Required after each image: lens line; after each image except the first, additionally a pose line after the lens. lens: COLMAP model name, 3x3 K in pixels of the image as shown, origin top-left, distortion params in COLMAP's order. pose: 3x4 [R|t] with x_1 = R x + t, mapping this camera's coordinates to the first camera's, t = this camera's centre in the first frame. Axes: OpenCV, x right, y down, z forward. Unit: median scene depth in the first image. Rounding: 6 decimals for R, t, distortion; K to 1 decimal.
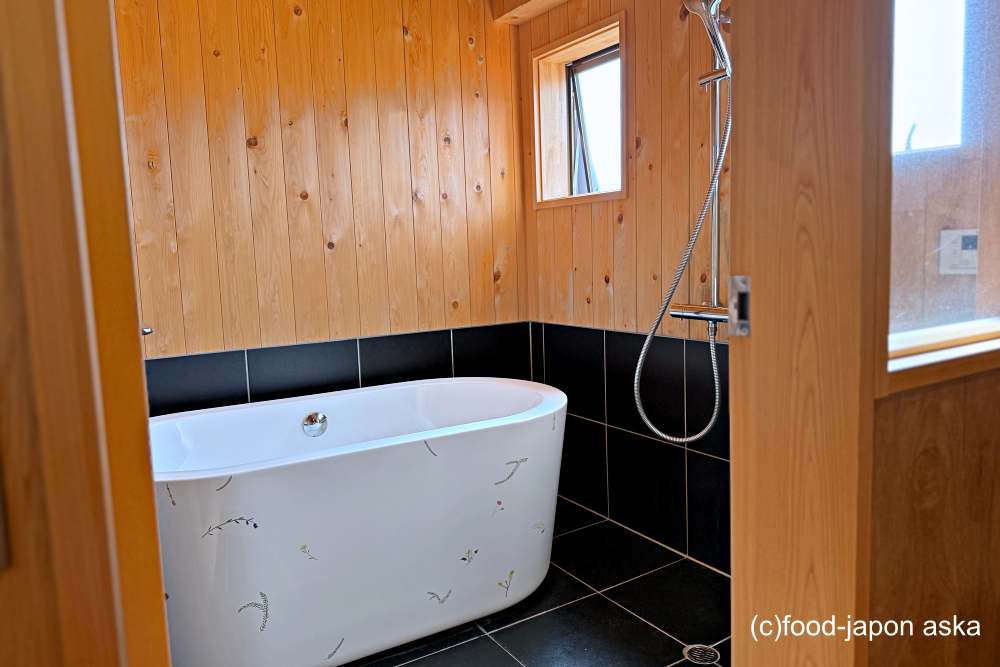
lens RADIAL K [[720.5, 0, 526.2], [0, 720.5, 333.9], [0, 0, 1]] dist [0.134600, -0.278219]
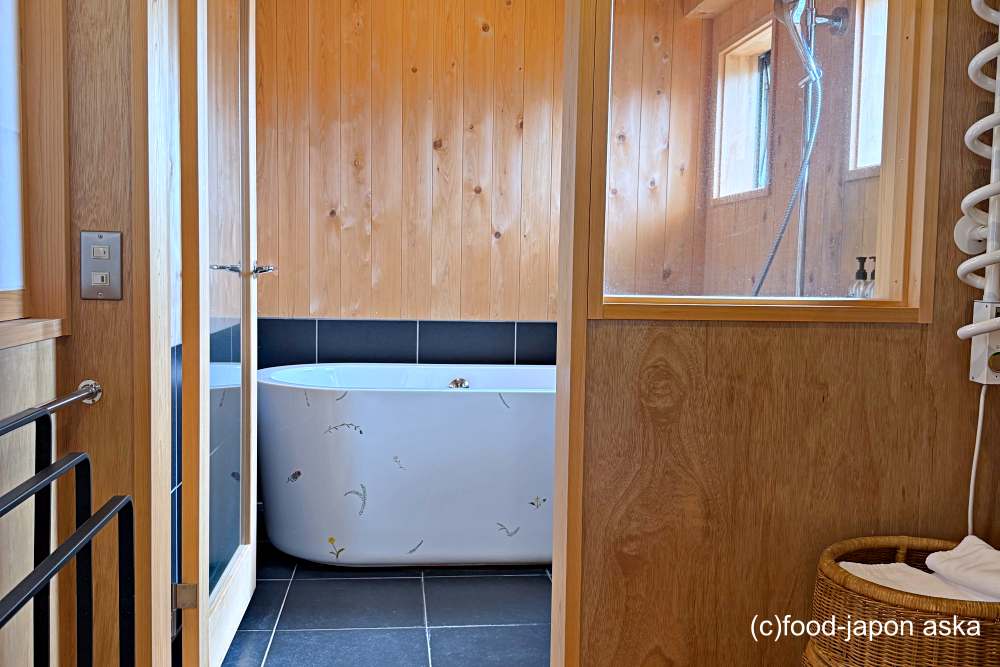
lens RADIAL K [[938.9, 0, 500.1], [0, 938.9, 338.4], [0, 0, 1]] dist [0.165466, -0.348677]
pose [[0.902035, 0.082295, -0.423745, 0.369611], [-0.096506, 0.995258, -0.012147, 0.054335], [0.420736, 0.051851, 0.905700, -0.302099]]
